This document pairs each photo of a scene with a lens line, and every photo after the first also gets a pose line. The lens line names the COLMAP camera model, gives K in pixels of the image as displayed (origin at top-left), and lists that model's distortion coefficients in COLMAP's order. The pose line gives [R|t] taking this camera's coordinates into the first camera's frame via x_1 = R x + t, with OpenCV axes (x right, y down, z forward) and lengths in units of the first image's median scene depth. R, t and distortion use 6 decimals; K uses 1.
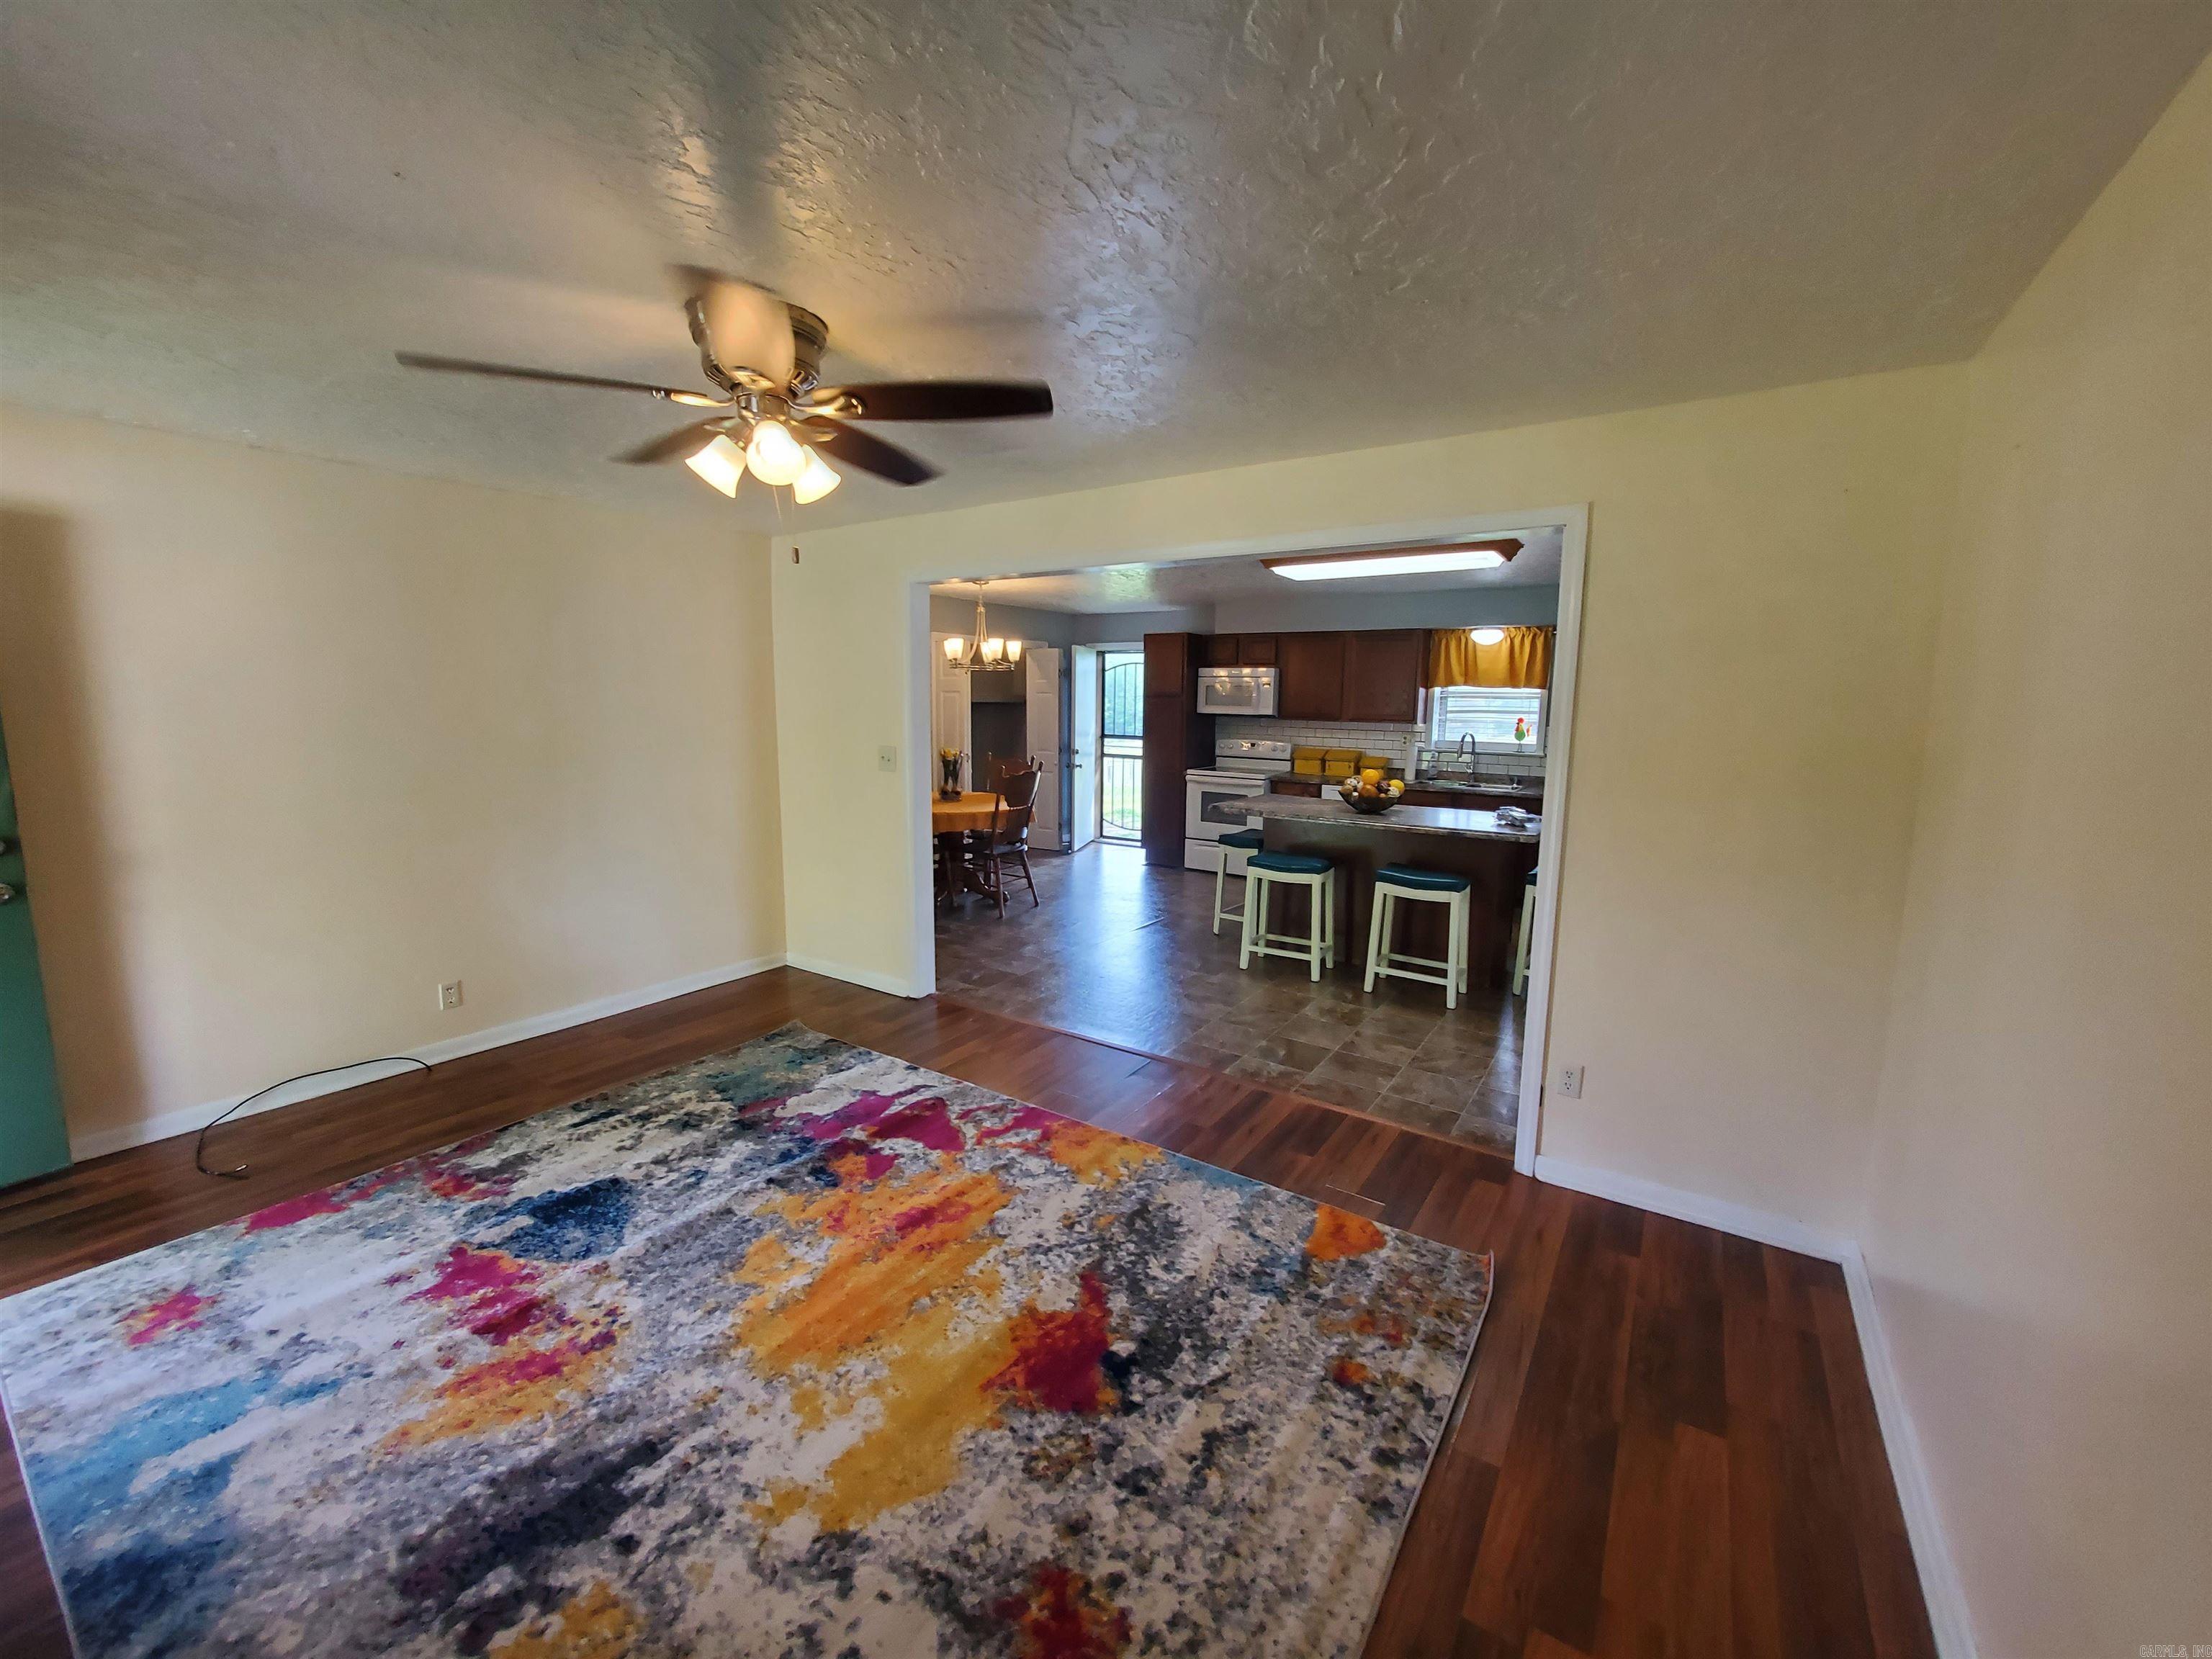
lens RADIAL K [[872.7, 0, 1109.1], [0, 872.7, 820.9], [0, 0, 1]] dist [-0.001503, -0.000956]
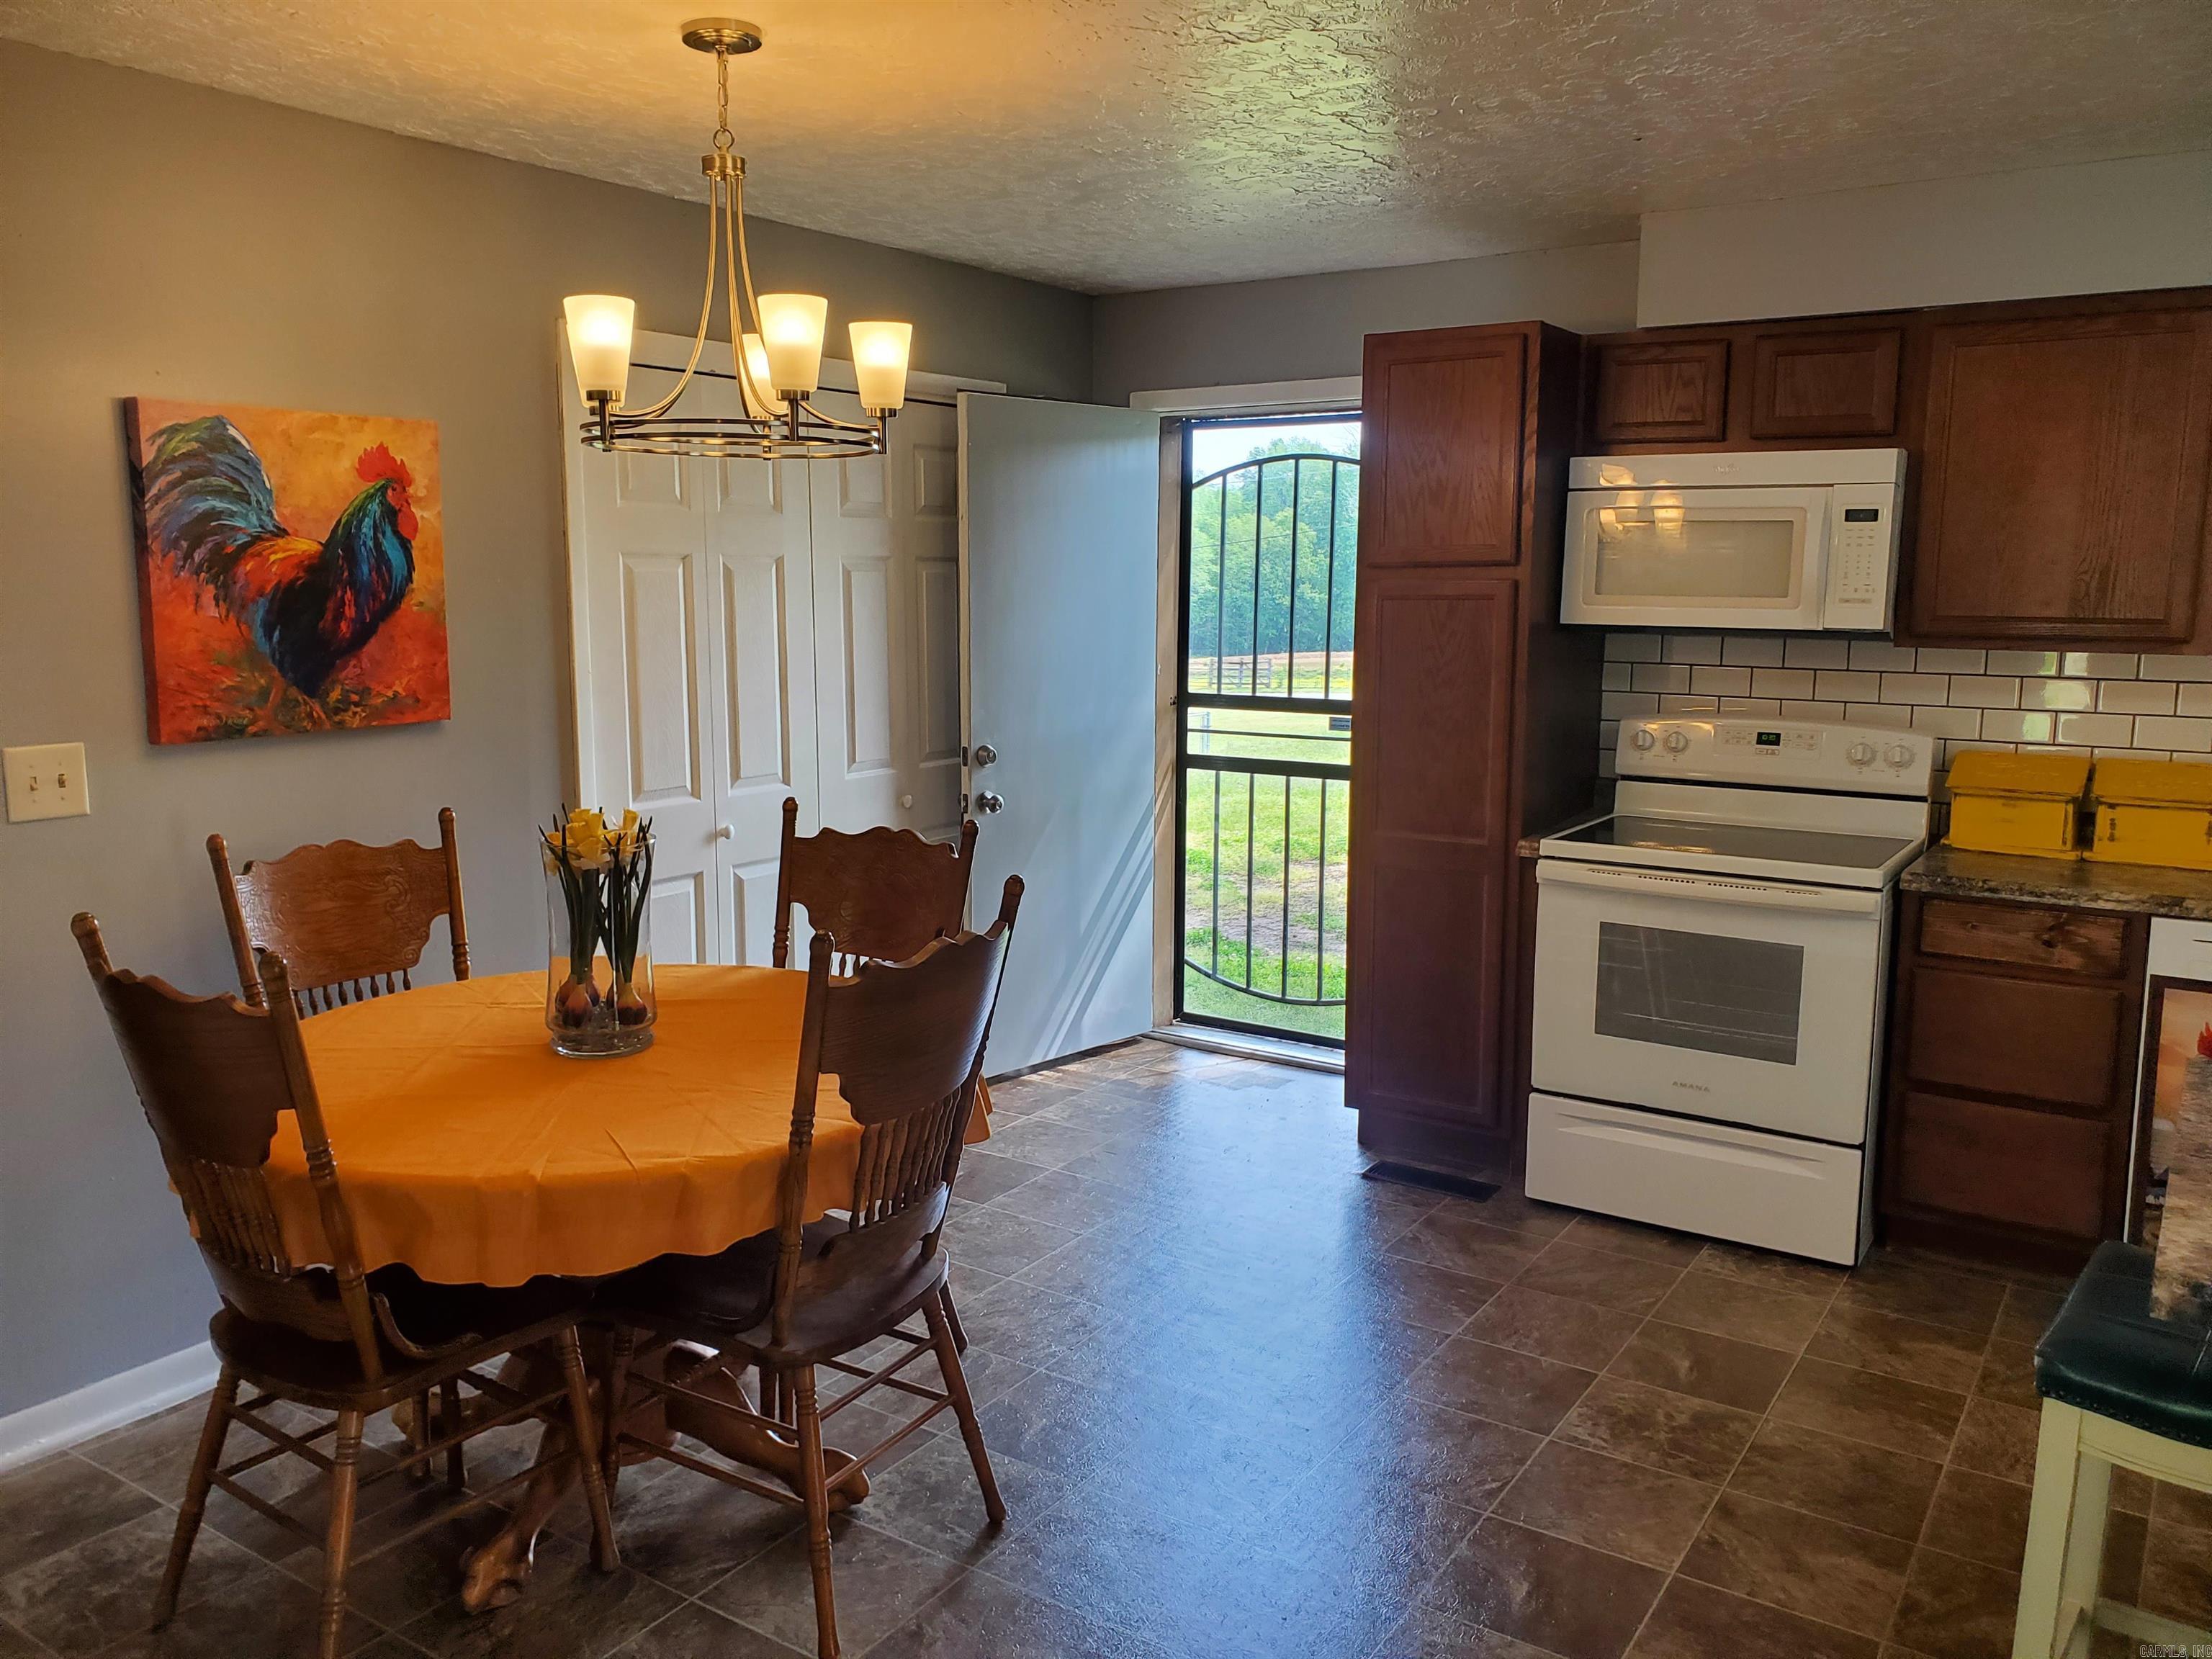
lens RADIAL K [[1709.9, 0, 1083.9], [0, 1709.9, 818.5], [0, 0, 1]] dist [0.037897, -0.028331]
pose [[0.999940, -0.009804, -0.004808, -0.079810], [0.009825, 0.999943, 0.004280, -0.115512], [0.004766, -0.004327, 0.999979, 0.798869]]
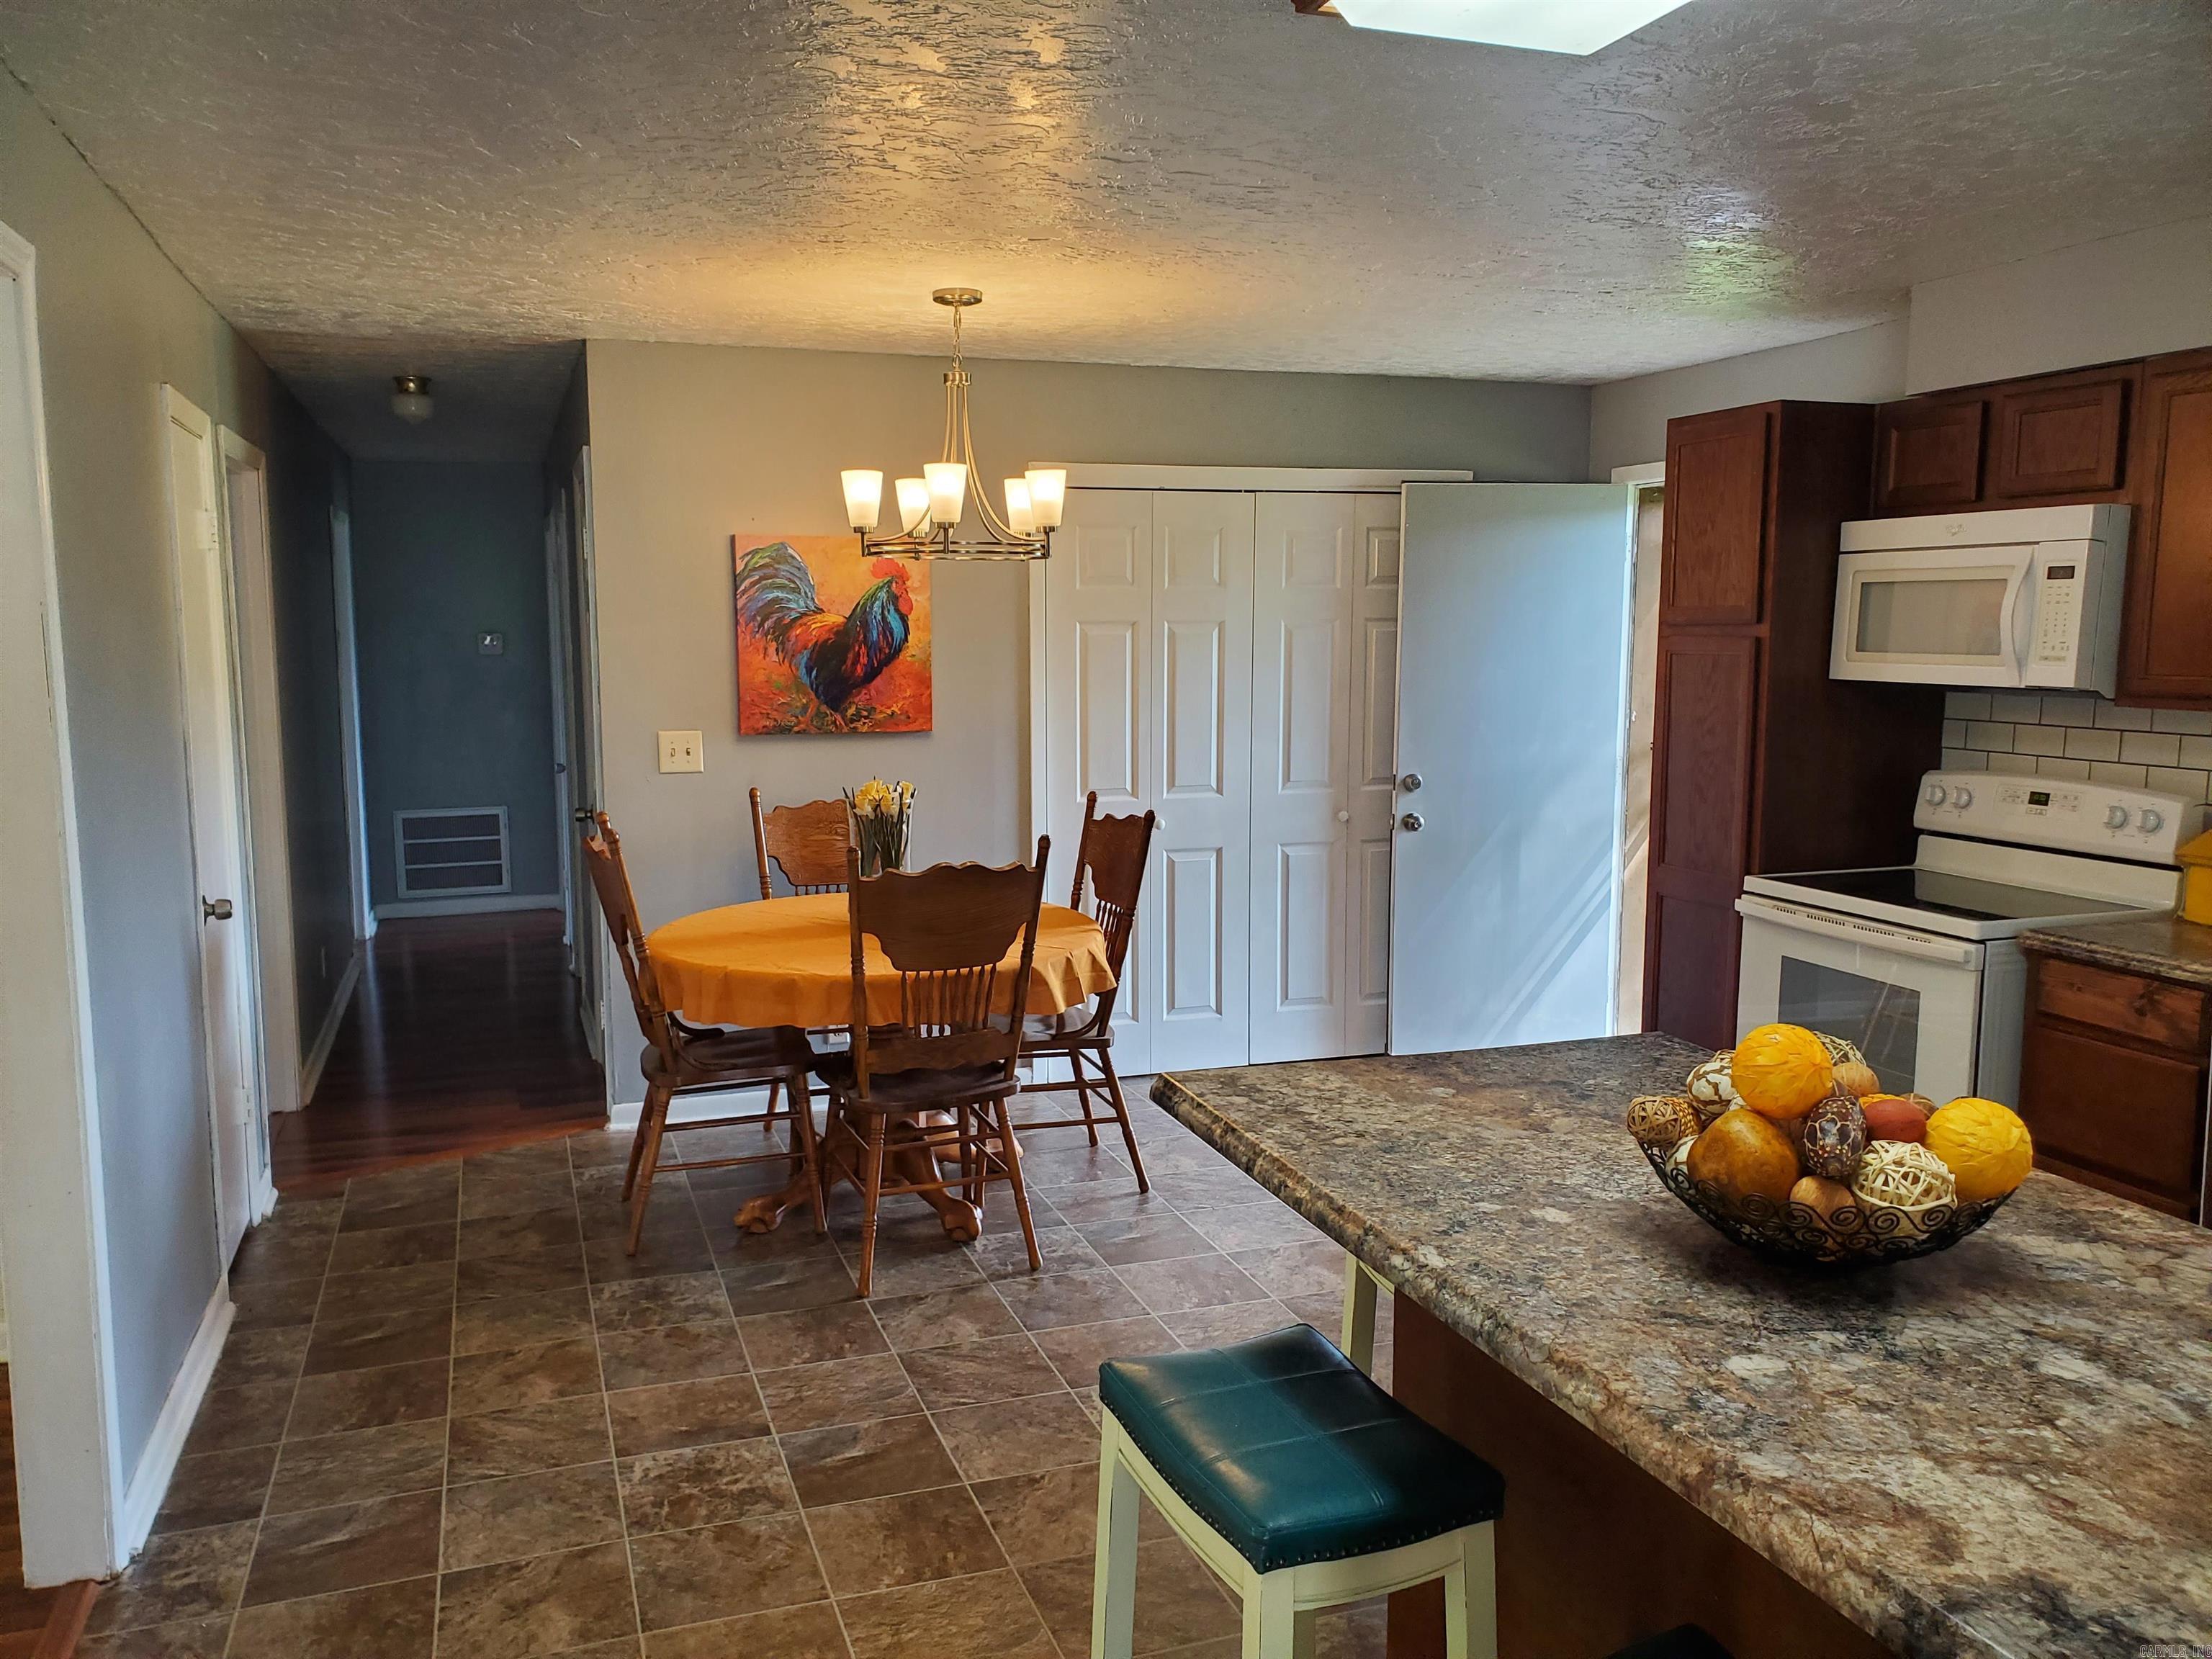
lens RADIAL K [[1709.9, 0, 1085.5], [0, 1709.9, 858.7], [0, 0, 1]] dist [0.037897, -0.028331]
pose [[0.795352, 0.066607, -0.602477, 0.433562], [-0.072113, 0.997283, 0.015056, -0.096441], [0.601843, 0.031471, 0.797994, 0.694357]]
